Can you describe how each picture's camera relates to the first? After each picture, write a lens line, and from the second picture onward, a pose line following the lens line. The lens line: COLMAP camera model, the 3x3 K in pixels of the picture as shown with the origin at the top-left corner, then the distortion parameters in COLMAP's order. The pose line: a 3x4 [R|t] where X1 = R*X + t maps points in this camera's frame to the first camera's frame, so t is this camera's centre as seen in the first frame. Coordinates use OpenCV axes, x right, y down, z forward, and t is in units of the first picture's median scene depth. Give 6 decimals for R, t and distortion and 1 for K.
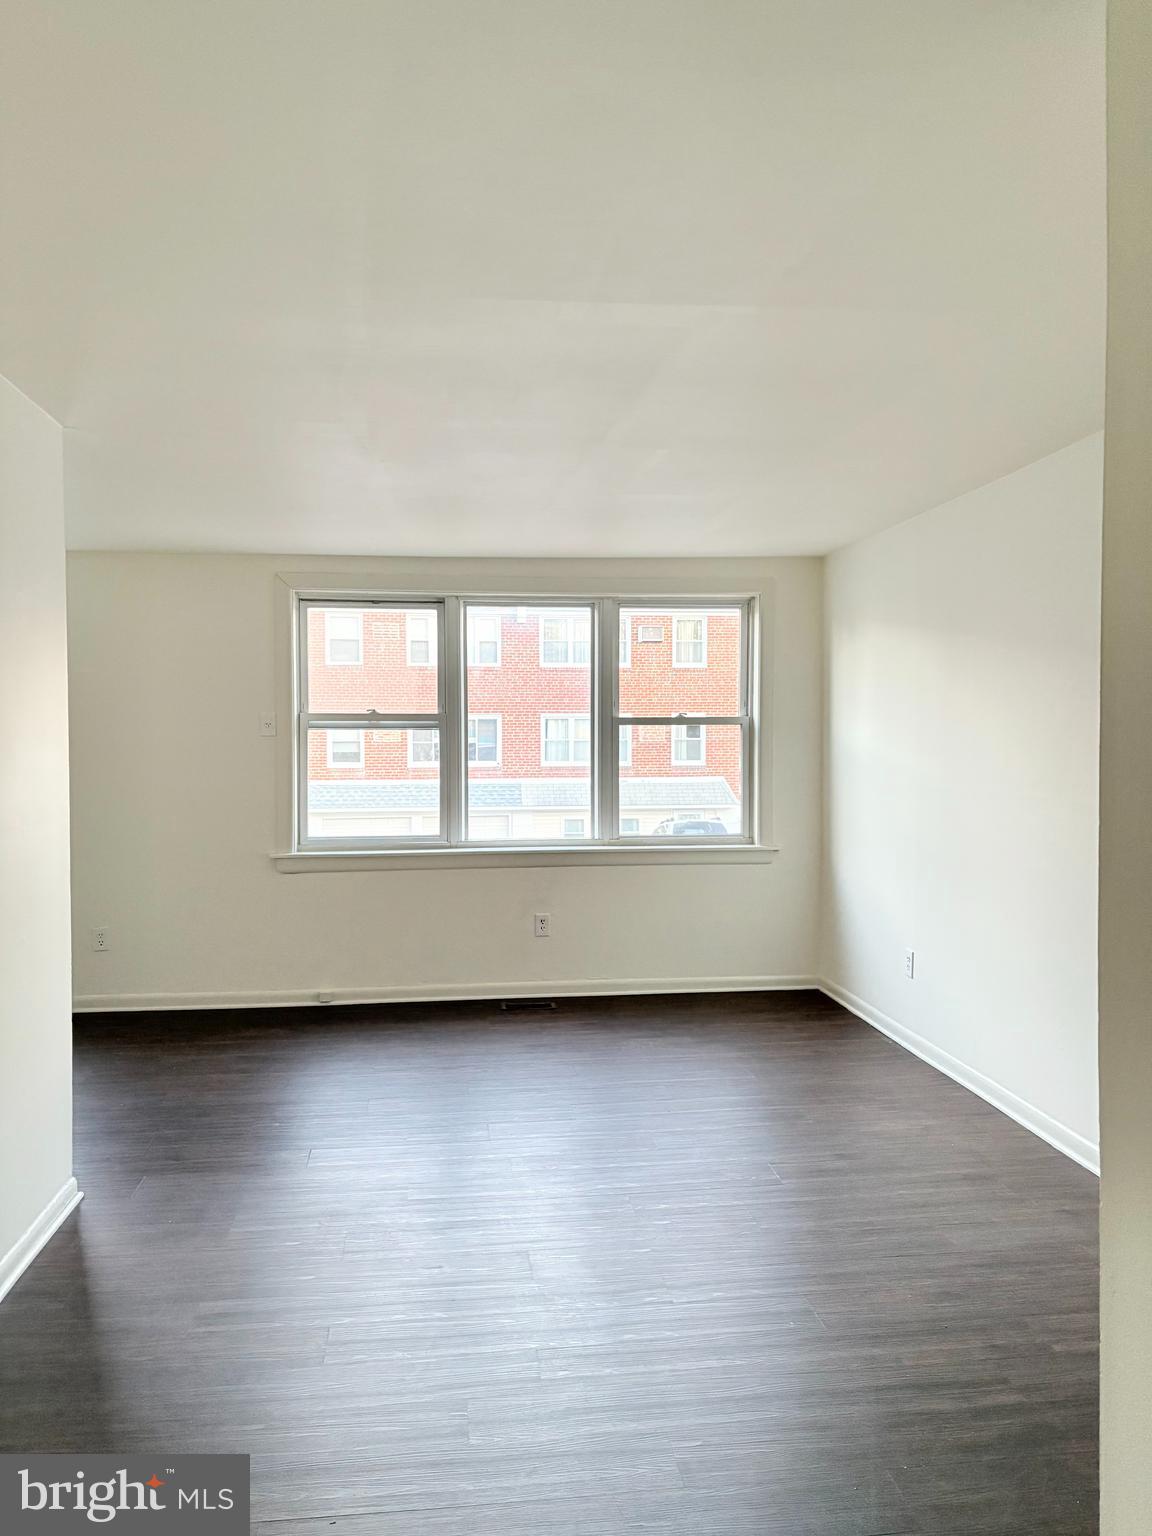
lens RADIAL K [[1165.4, 0, 591.2], [0, 1165.4, 758.5], [0, 0, 1]] dist [0.038341, -0.039926]
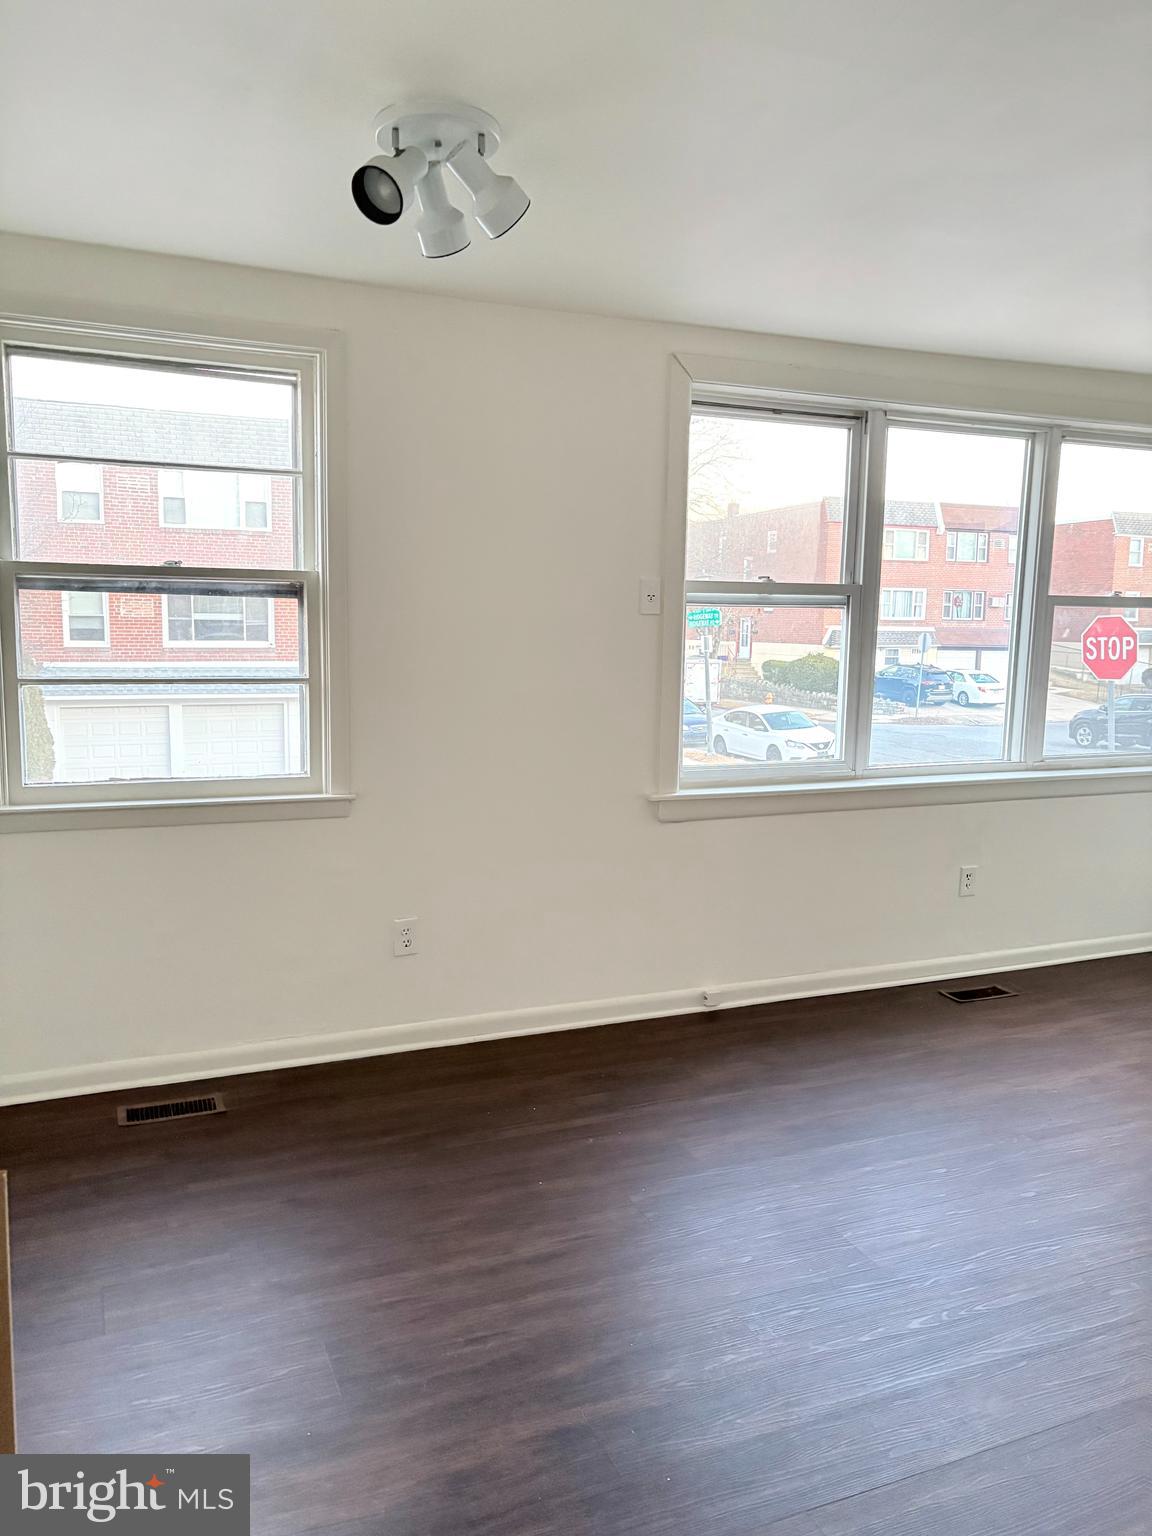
lens RADIAL K [[1165.4, 0, 564.1], [0, 1165.4, 778.9], [0, 0, 1]] dist [0.038341, -0.039926]
pose [[0.963925, -0.019389, 0.265467, -0.476170], [-0.012295, 0.993035, 0.117172, -0.003695], [-0.265890, -0.116209, 0.956973, 0.369580]]
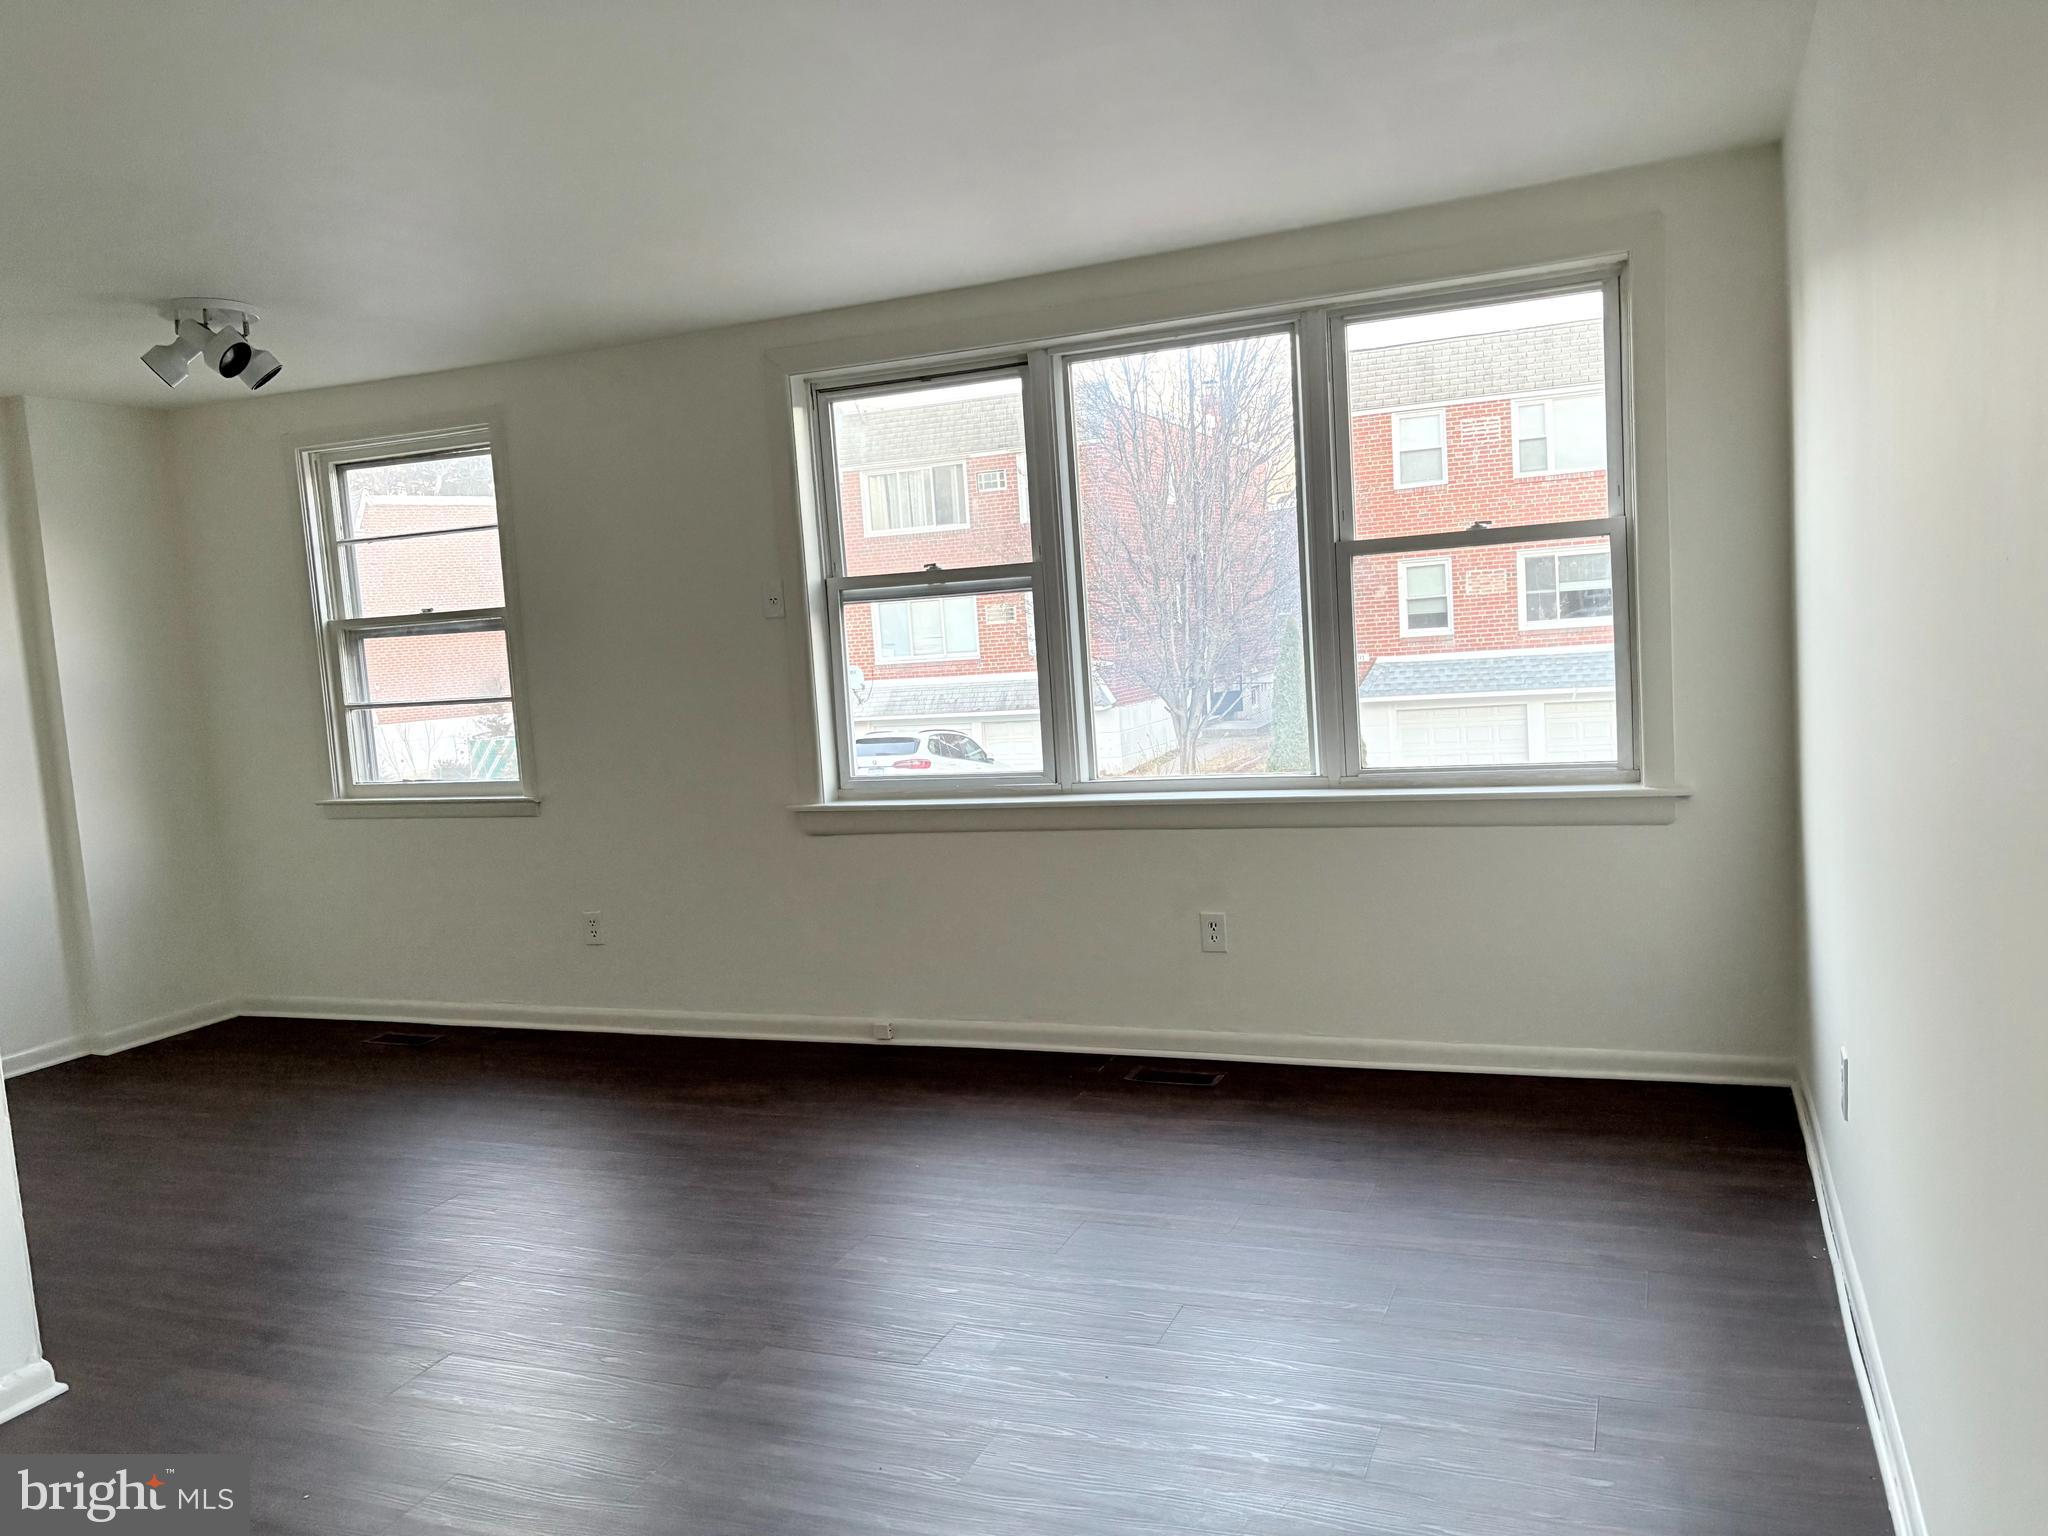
lens RADIAL K [[1553.9, 0, 1034.0], [0, 1553.9, 781.1], [0, 0, 1]] dist [0.038341, -0.039926]
pose [[0.863775, -0.004570, -0.503857, 0.254884], [0.055747, 0.994687, 0.086547, 0.002892], [0.500784, -0.102846, 0.859441, 0.328742]]
